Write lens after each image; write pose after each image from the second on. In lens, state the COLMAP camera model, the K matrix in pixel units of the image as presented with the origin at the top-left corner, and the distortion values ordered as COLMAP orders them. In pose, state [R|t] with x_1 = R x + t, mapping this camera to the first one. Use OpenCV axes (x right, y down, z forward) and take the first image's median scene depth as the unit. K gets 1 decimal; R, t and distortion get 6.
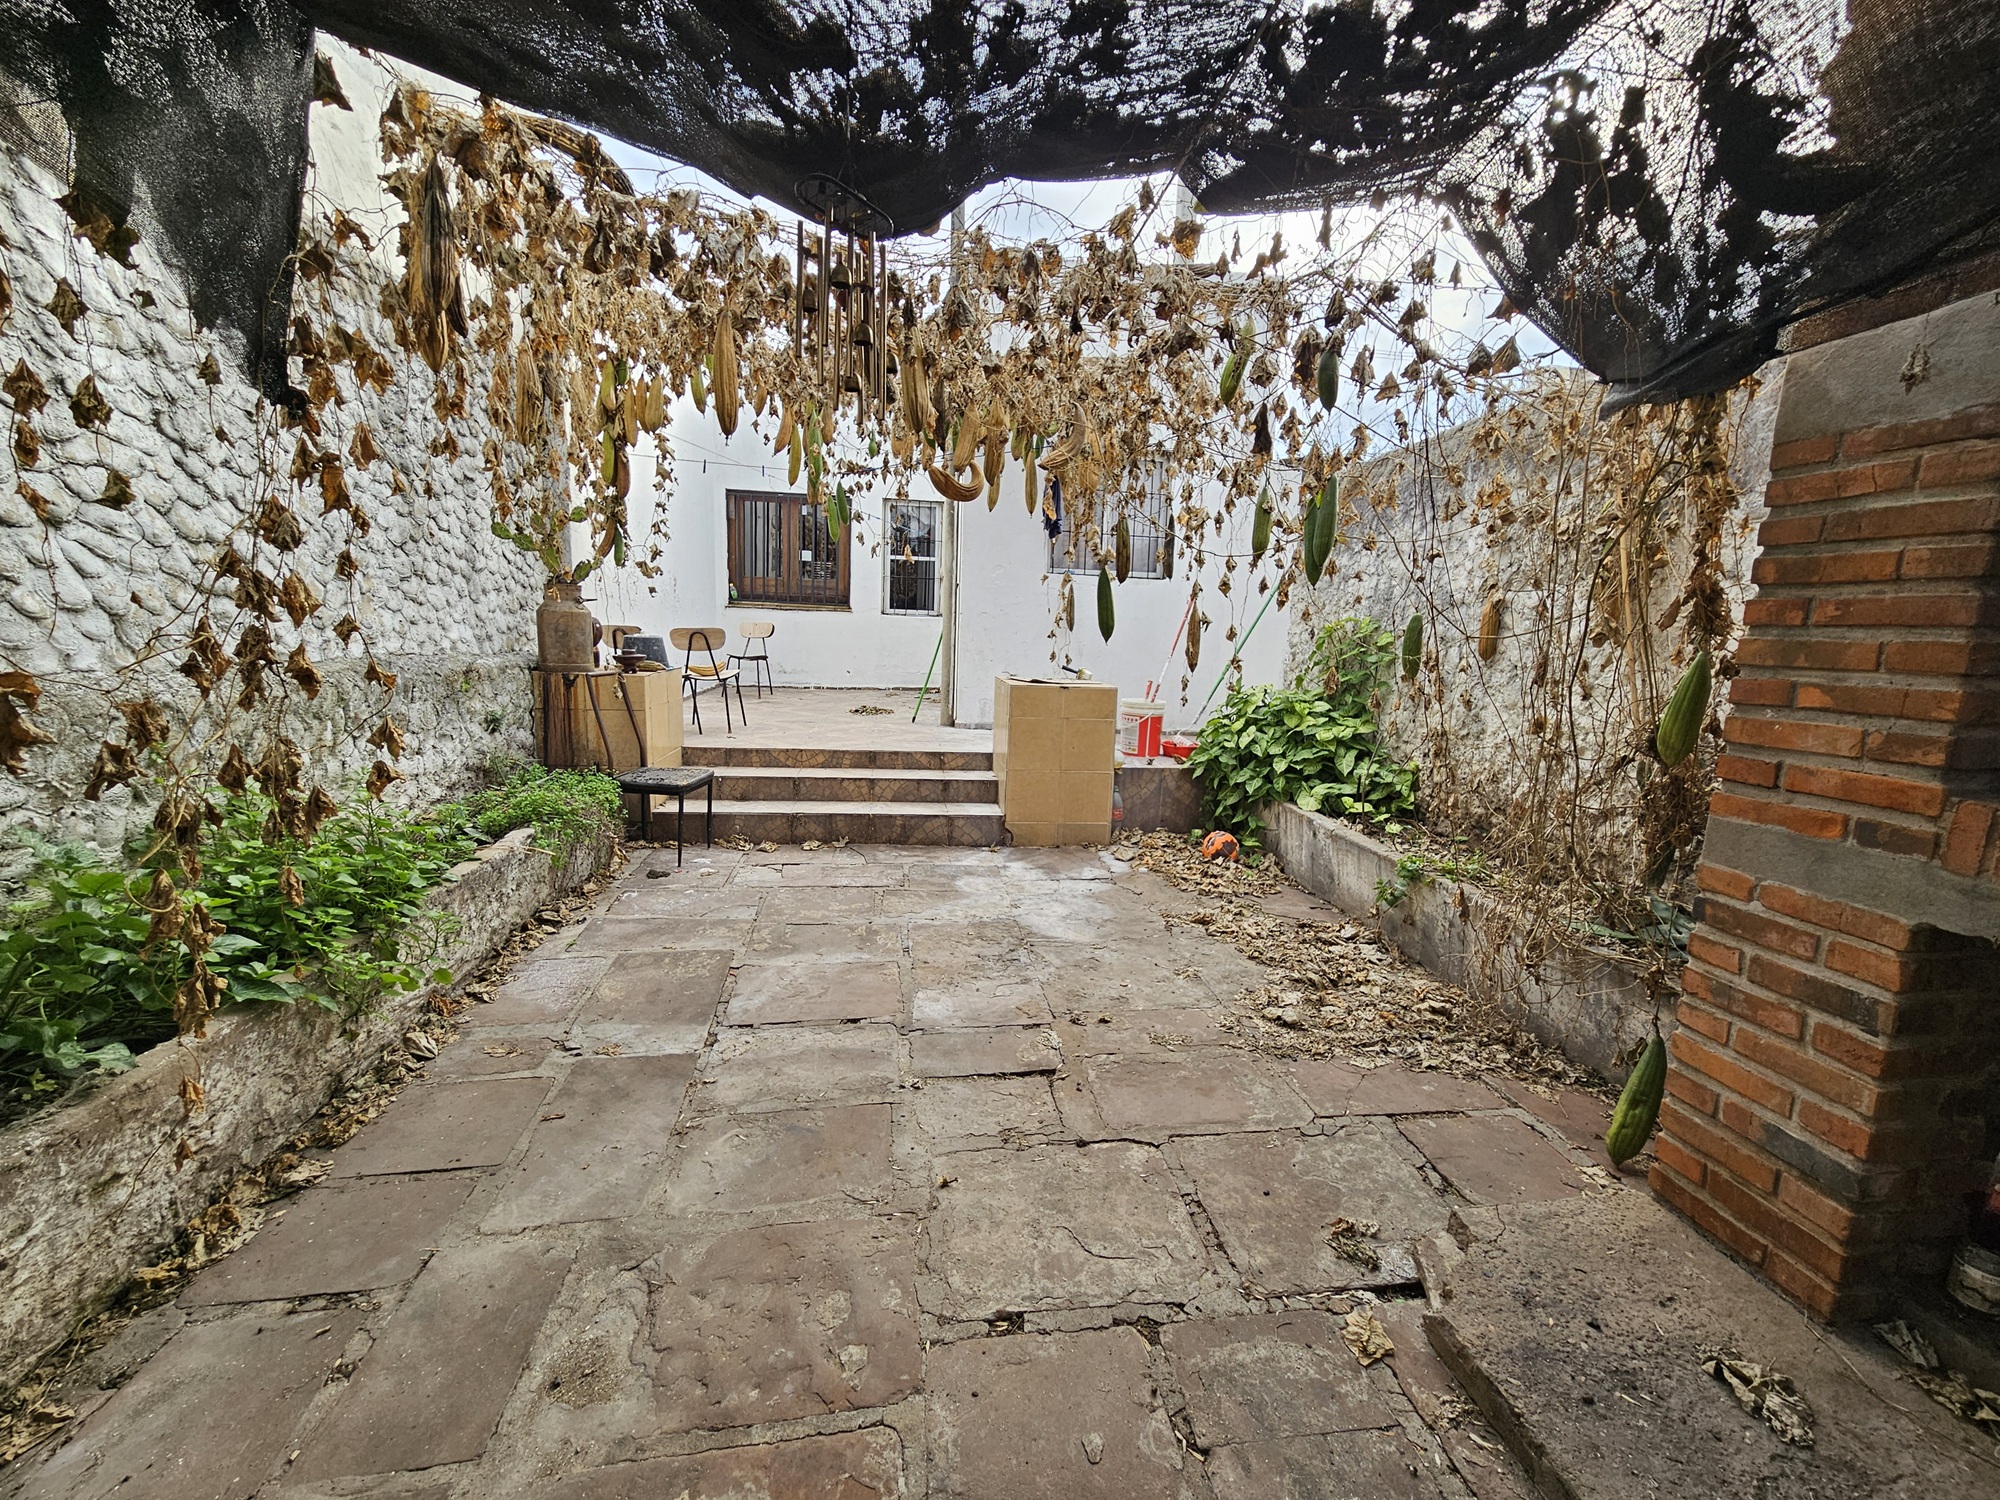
lens RADIAL K [[816.3, 0, 1003.8], [0, 816.3, 746.5], [0, 0, 1]] dist [0.000701, 0.000066]
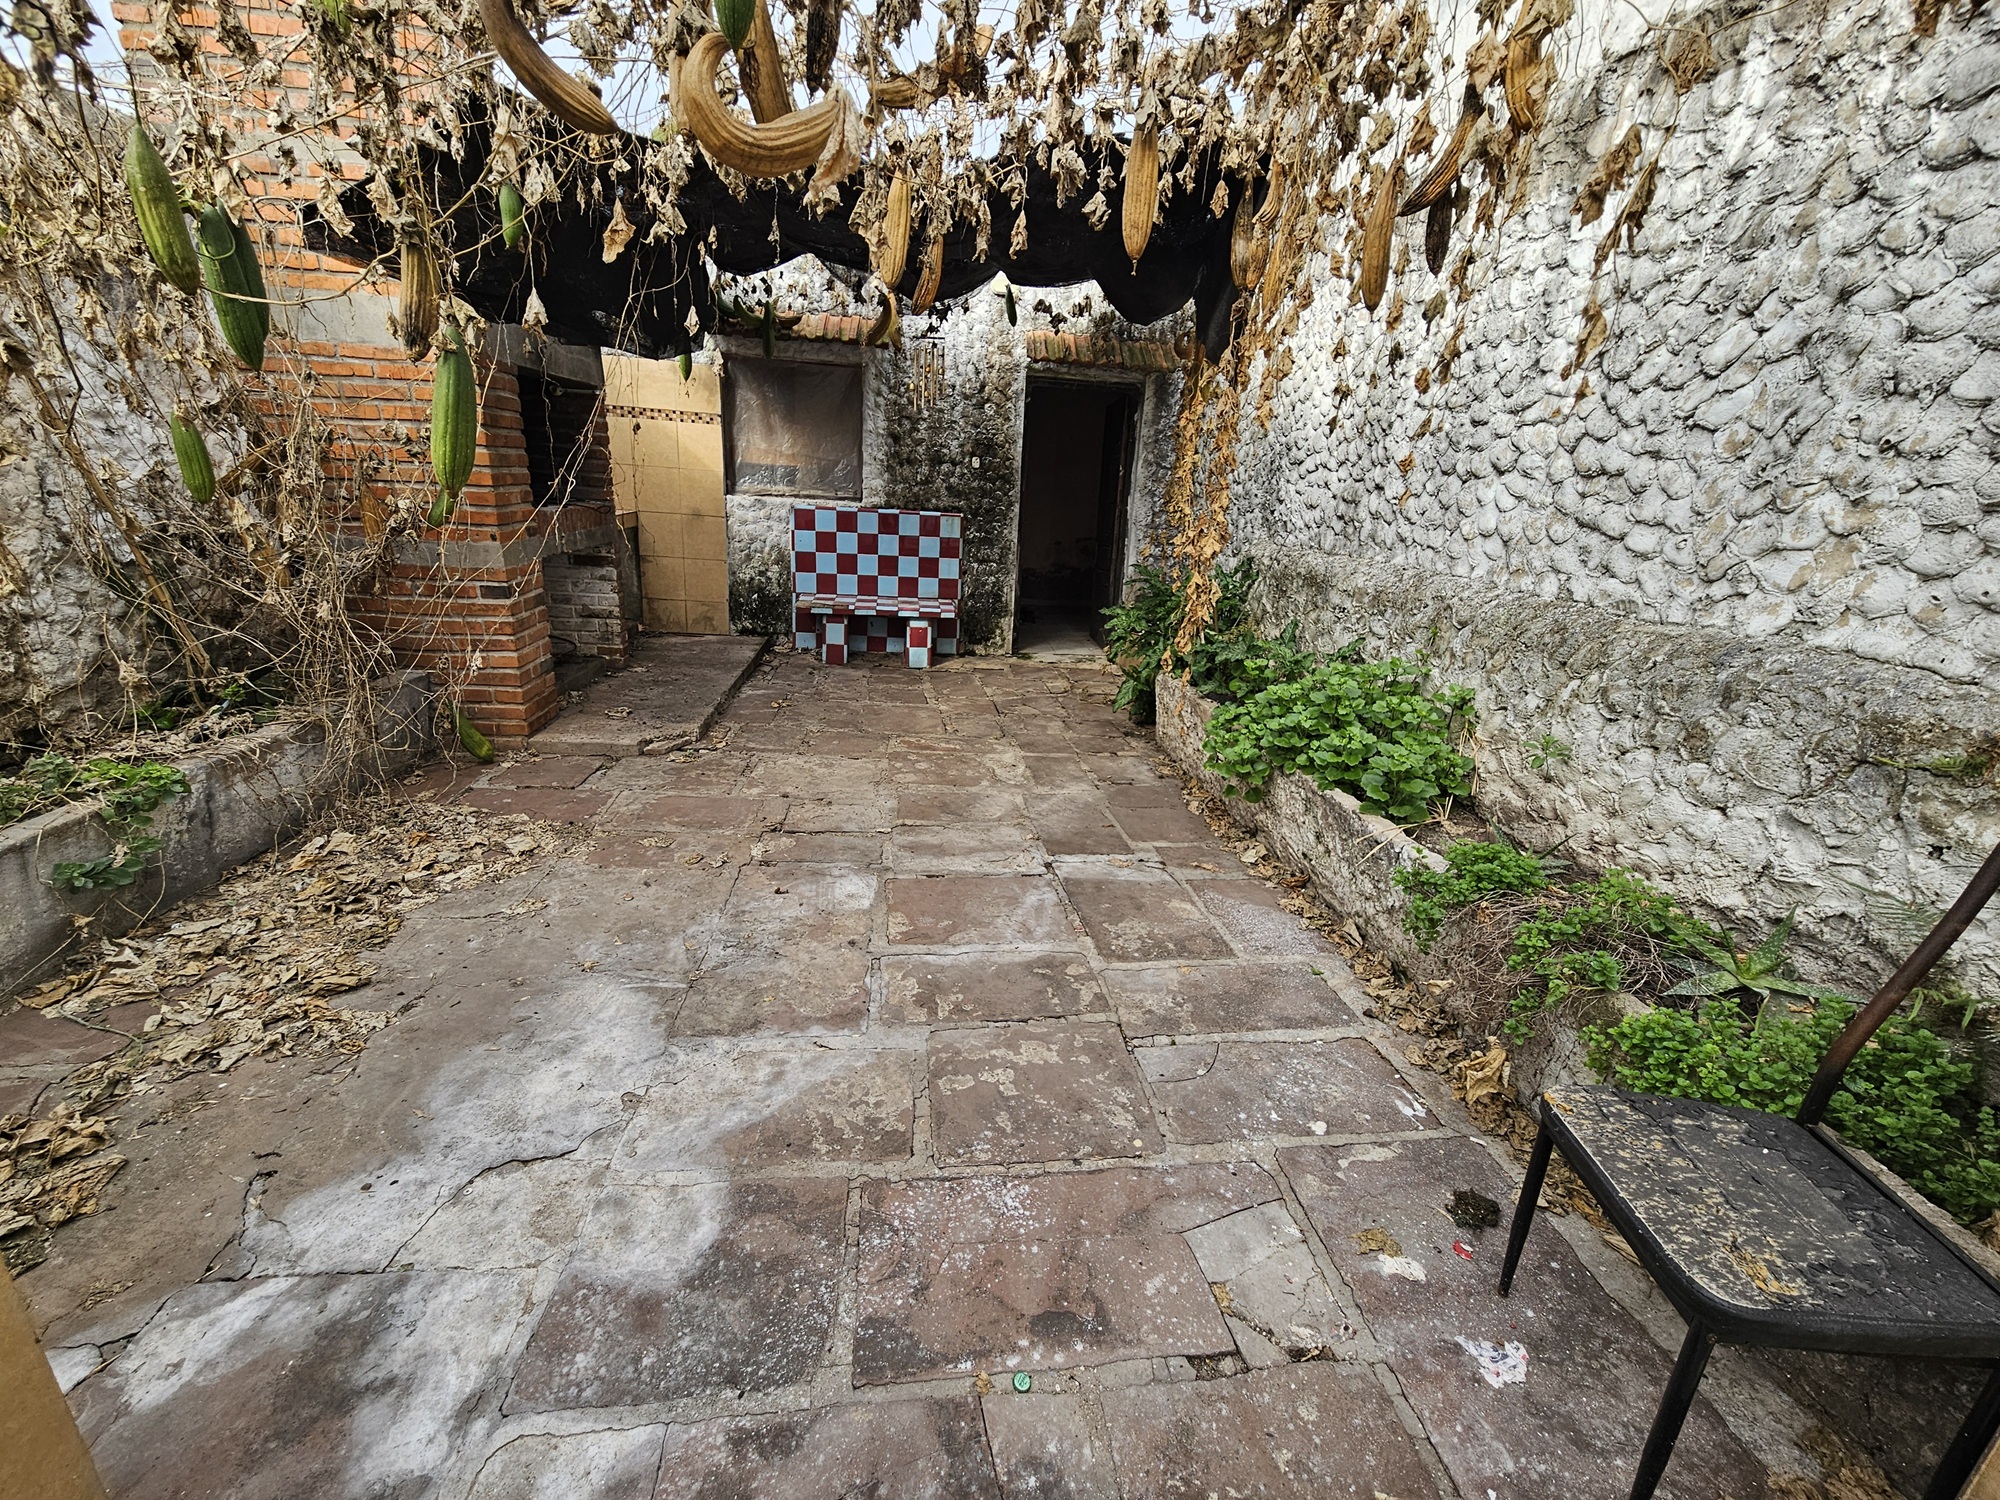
lens RADIAL K [[816.3, 0, 1000.7], [0, 816.3, 751.3], [0, 0, 1]] dist [0.000701, 0.000066]
pose [[-0.995387, -0.095631, -0.007696, -0.277872], [-0.088720, 0.886982, 0.453202, -0.342326], [-0.036514, 0.451794, -0.891375, 2.100332]]
